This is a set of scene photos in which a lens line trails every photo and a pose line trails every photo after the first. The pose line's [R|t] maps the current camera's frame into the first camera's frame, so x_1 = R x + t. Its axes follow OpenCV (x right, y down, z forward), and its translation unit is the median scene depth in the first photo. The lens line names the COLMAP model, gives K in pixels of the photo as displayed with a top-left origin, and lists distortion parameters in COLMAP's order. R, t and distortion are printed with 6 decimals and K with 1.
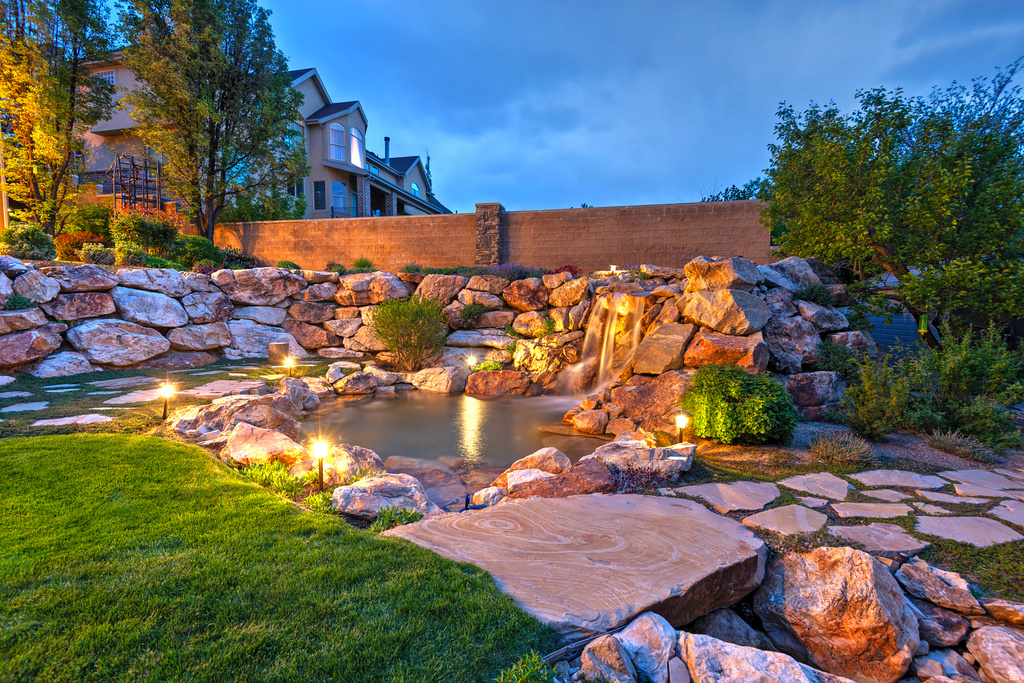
lens RADIAL K [[478.6, 0, 512.0], [0, 478.6, 341.5], [0, 0, 1]] dist [0.063051, -0.000421]
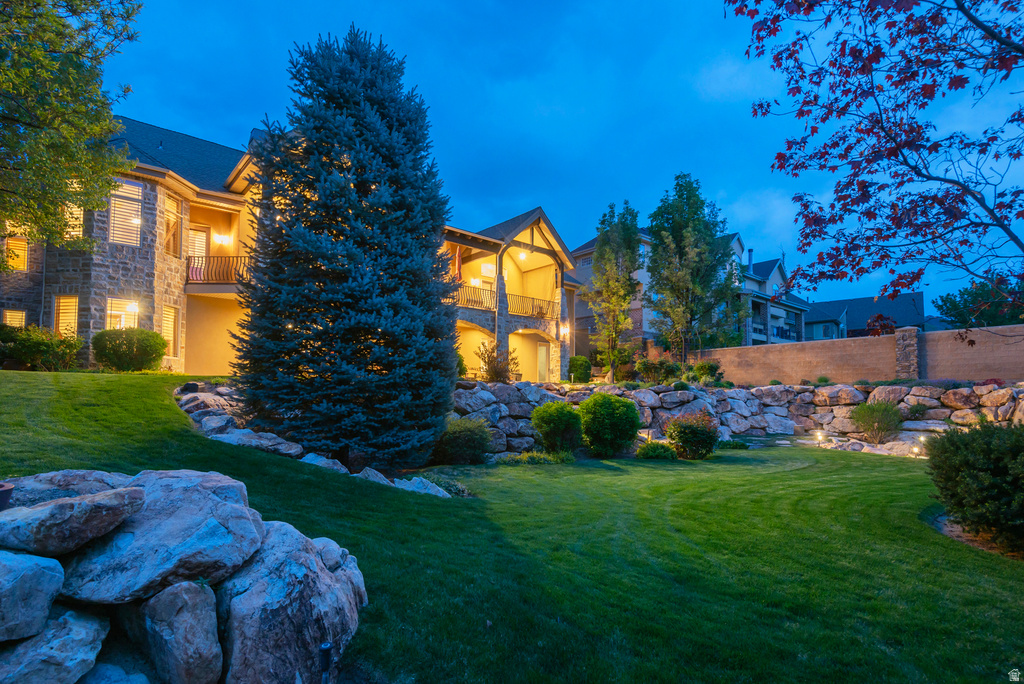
lens RADIAL K [[524.4, 0, 487.6], [0, 524.4, 374.2], [0, 0, 1]] dist [-0.027951, -0.000789]
pose [[0.802037, -0.034330, -0.596287, -0.227899], [-0.040021, 0.993014, -0.111002, 0.077557], [0.595933, 0.112892, 0.795060, -1.376260]]
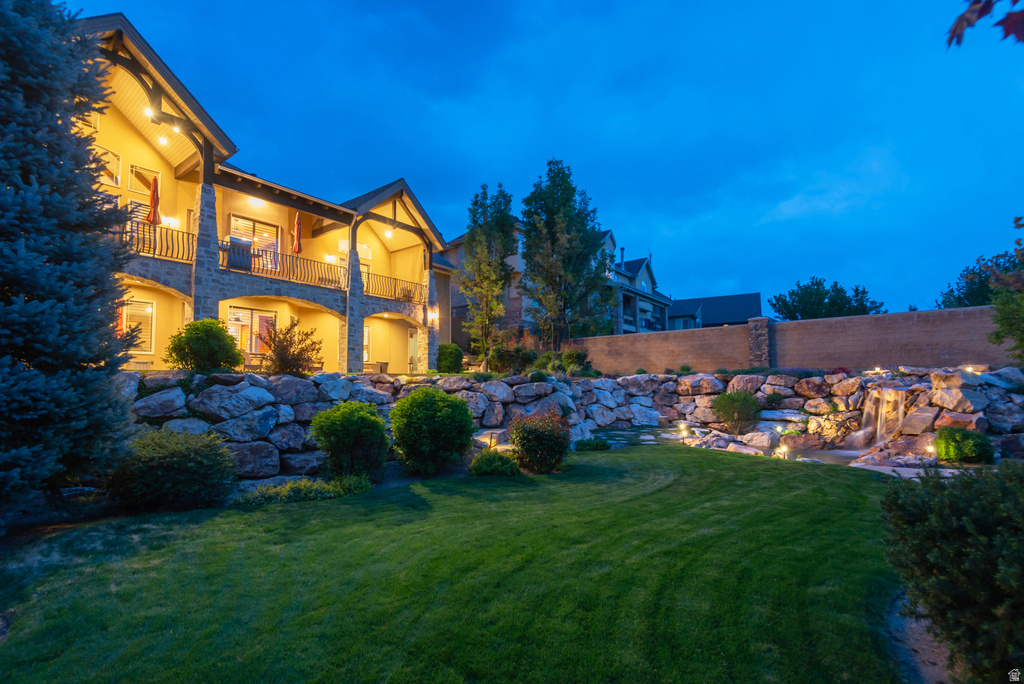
lens RADIAL K [[492.0, 0, 508.1], [0, 492.0, 350.1], [0, 0, 1]] dist [-0.003727, -0.001421]
pose [[0.918184, -0.043832, -0.393721, -0.266377], [-0.013482, 0.989827, -0.141635, 0.024217], [0.395924, 0.135355, 0.908253, -0.945818]]
